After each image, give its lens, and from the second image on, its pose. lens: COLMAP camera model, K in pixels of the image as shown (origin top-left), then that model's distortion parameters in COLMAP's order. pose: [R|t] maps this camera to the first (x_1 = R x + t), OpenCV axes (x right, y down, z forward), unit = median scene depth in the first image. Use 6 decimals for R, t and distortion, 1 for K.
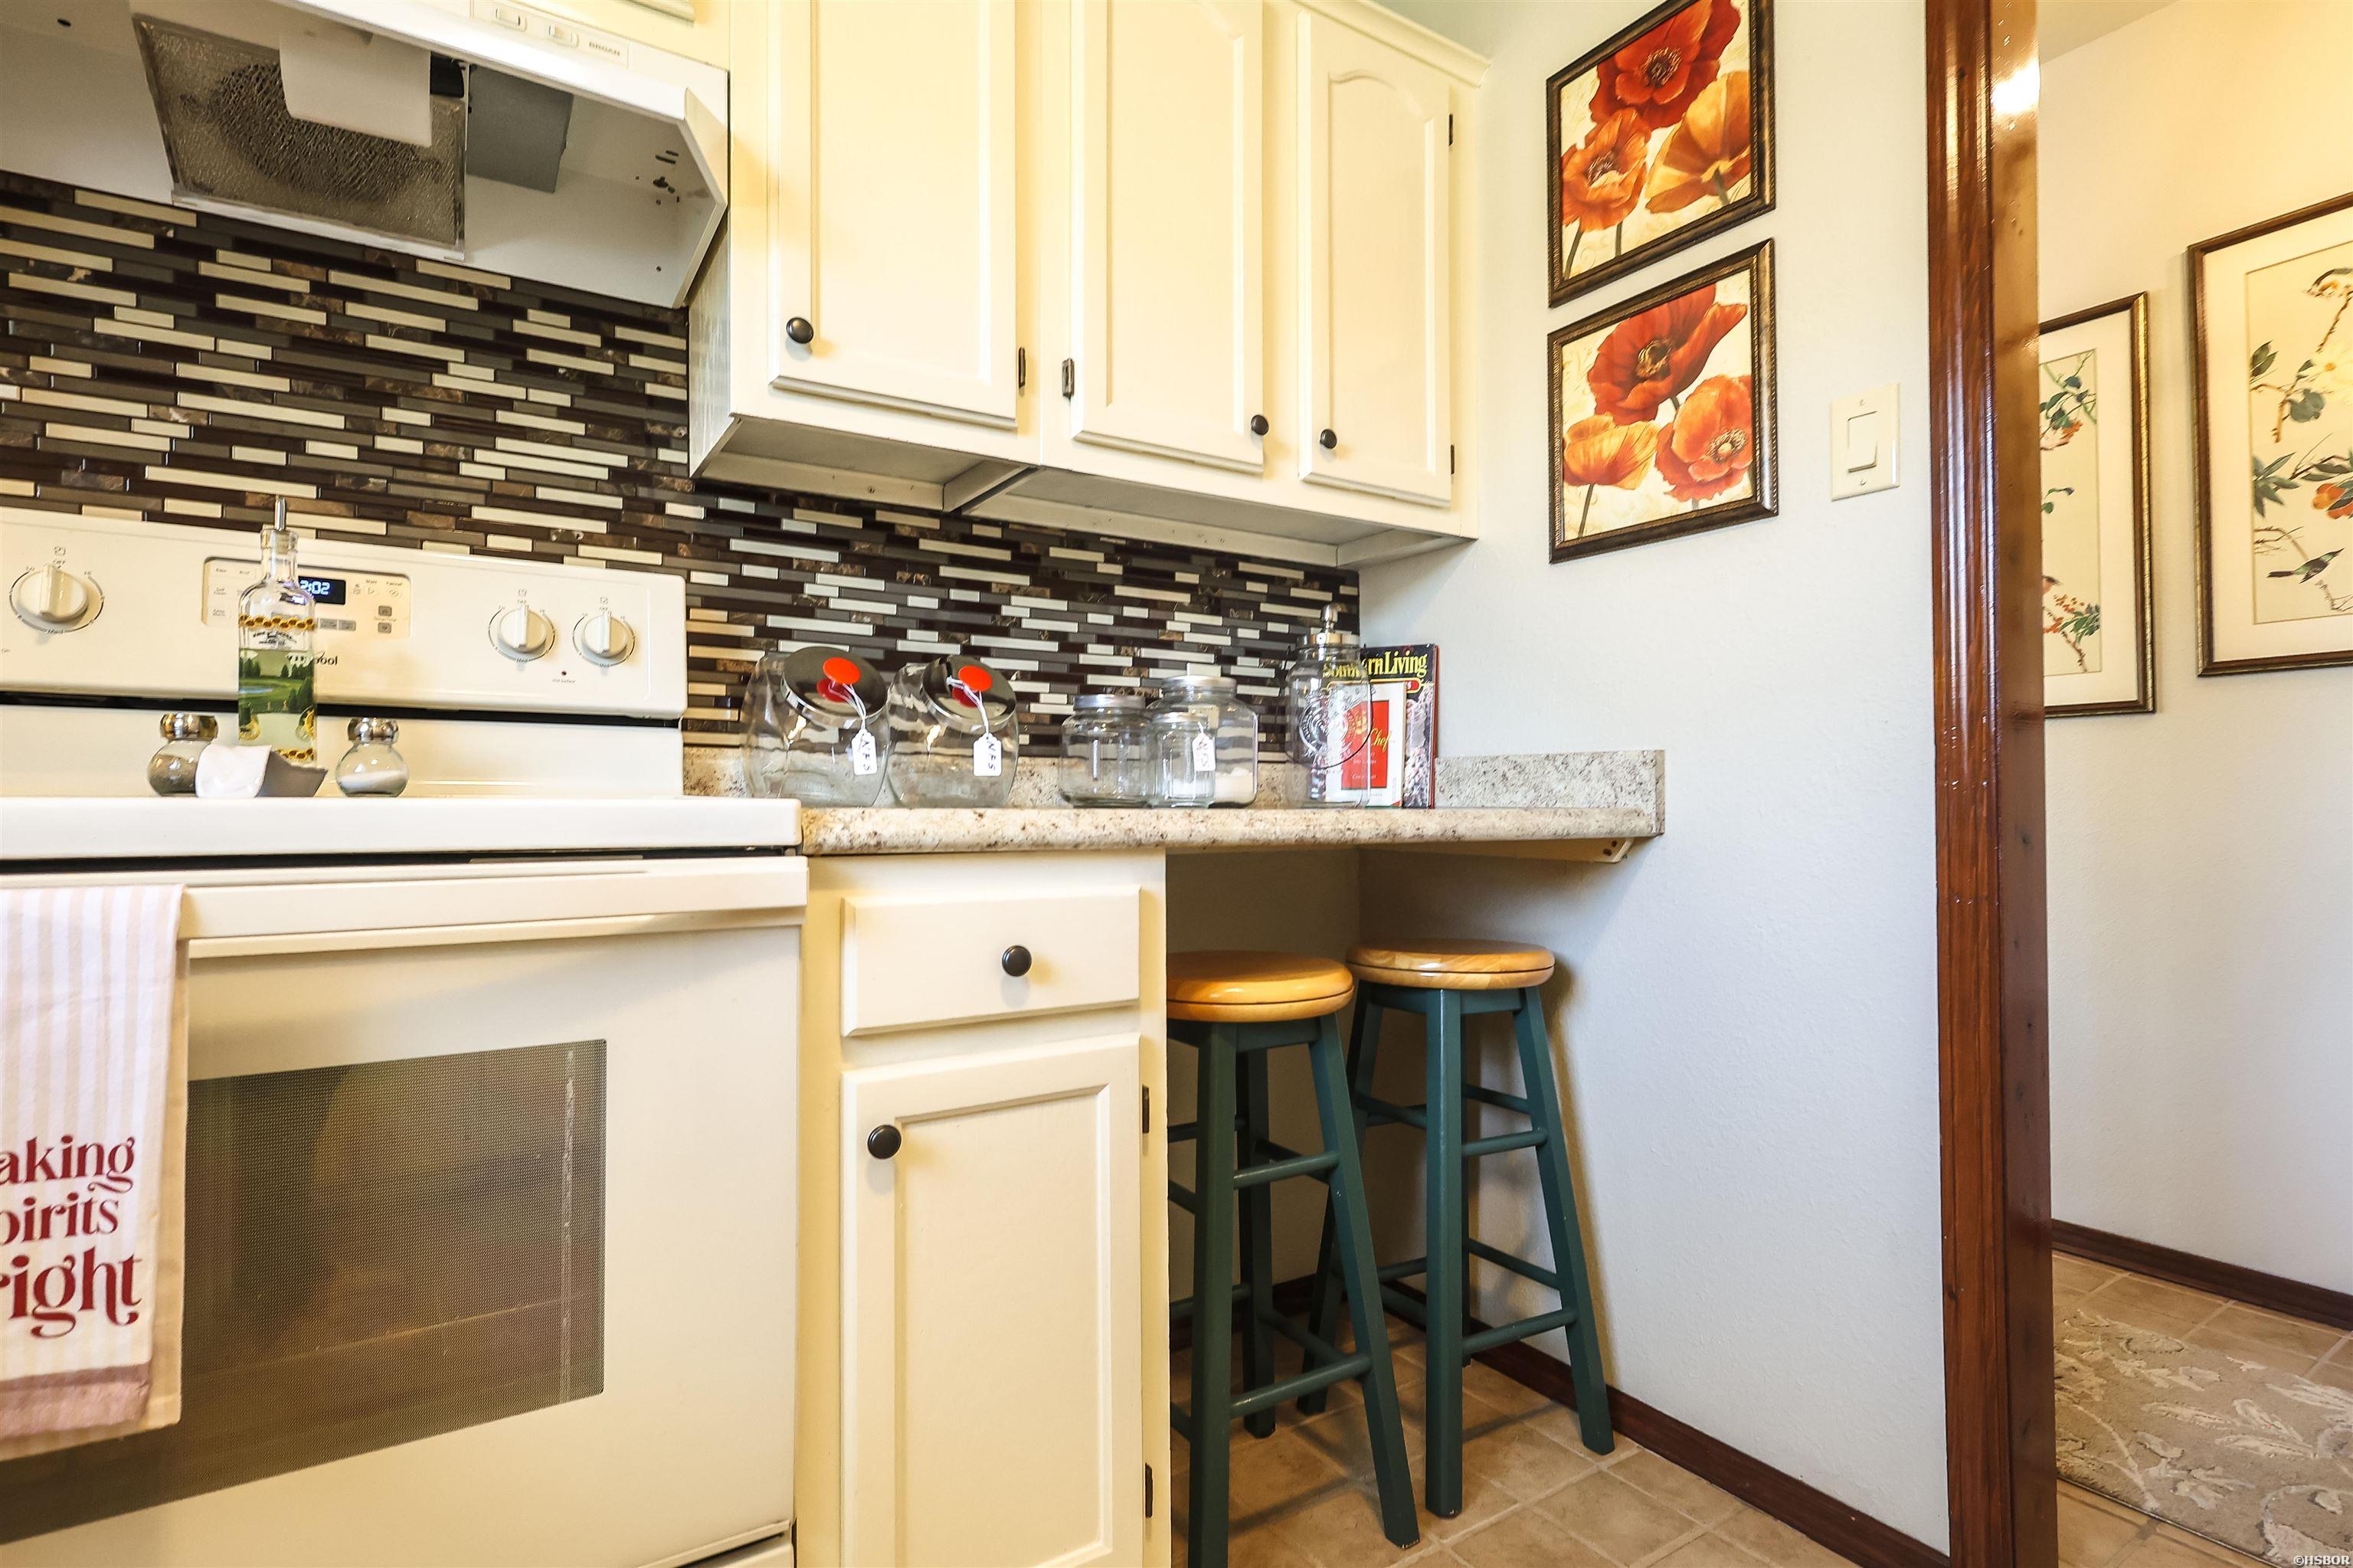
lens RADIAL K [[1159.5, 0, 1176.5], [0, 1159.5, 784.0], [0, 0, 1]] dist [0.002007, -0.000429]
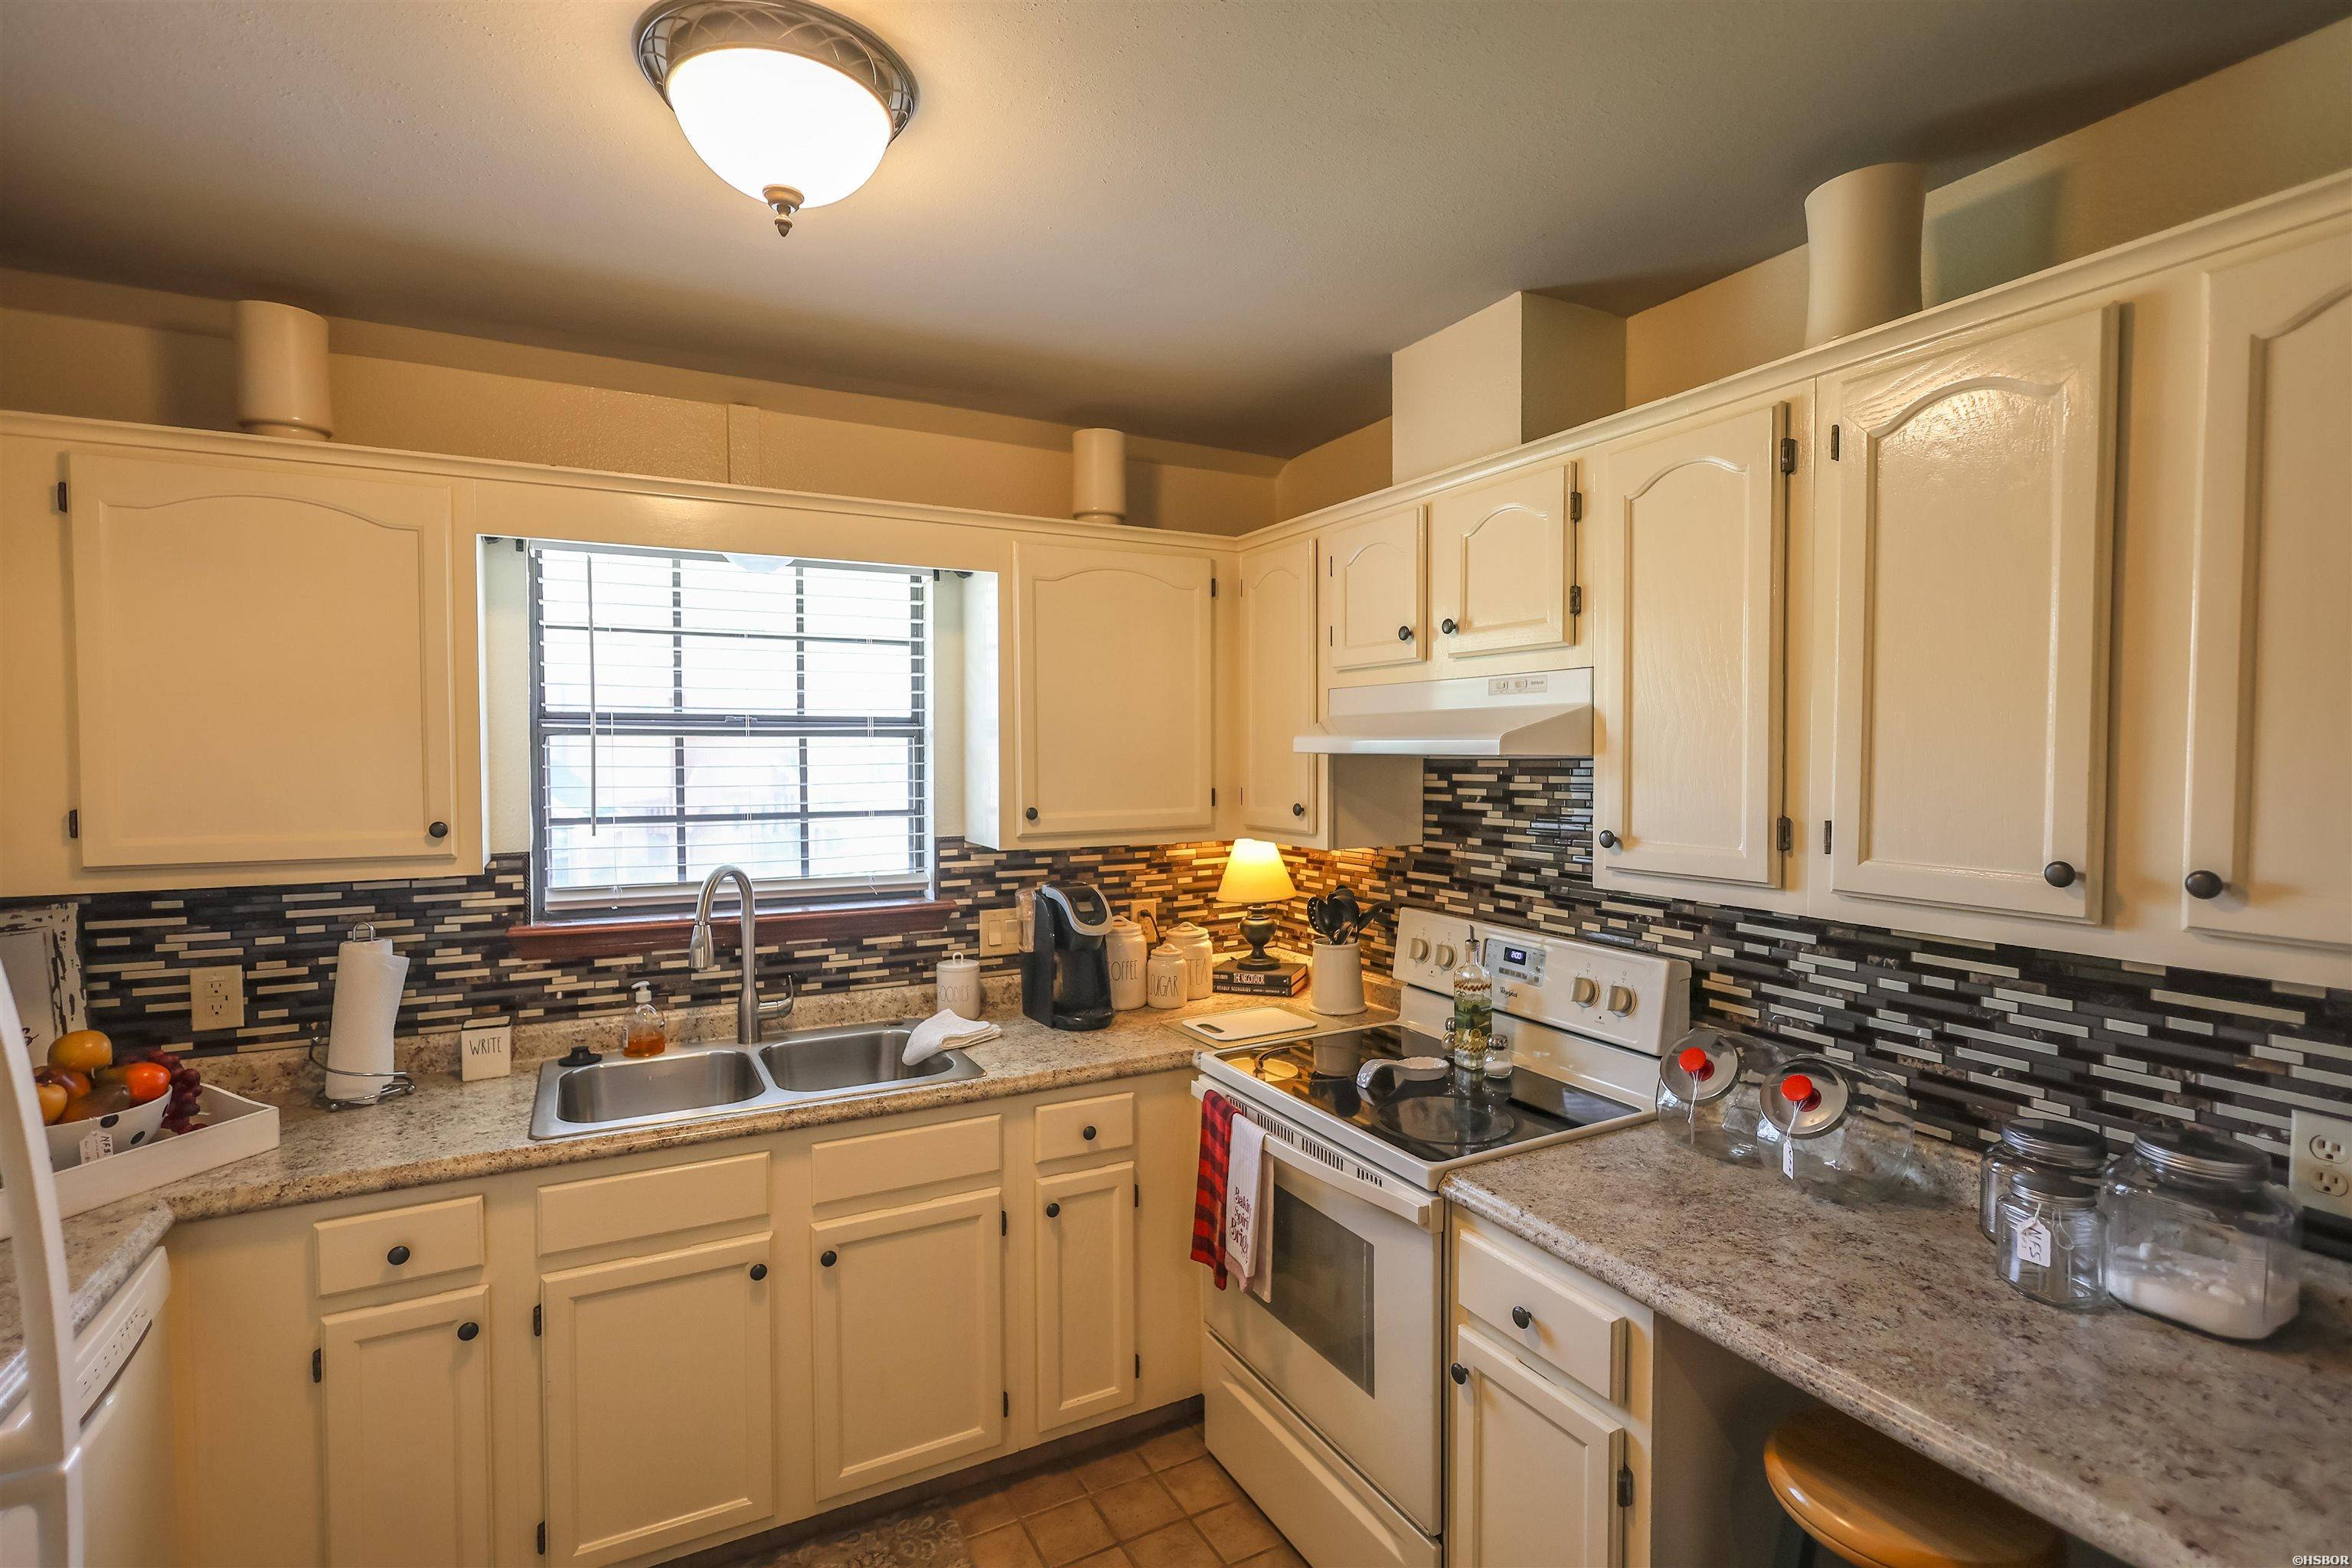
lens RADIAL K [[1091.8, 0, 1169.3], [0, 1091.8, 784.7], [0, 0, 1]] dist [-0.001817, 0.001153]
pose [[-0.090209, 0.032460, -0.995394, 0.884416], [0.017241, 0.999370, 0.031027, -0.405184], [0.995774, -0.014363, -0.090712, 0.451450]]
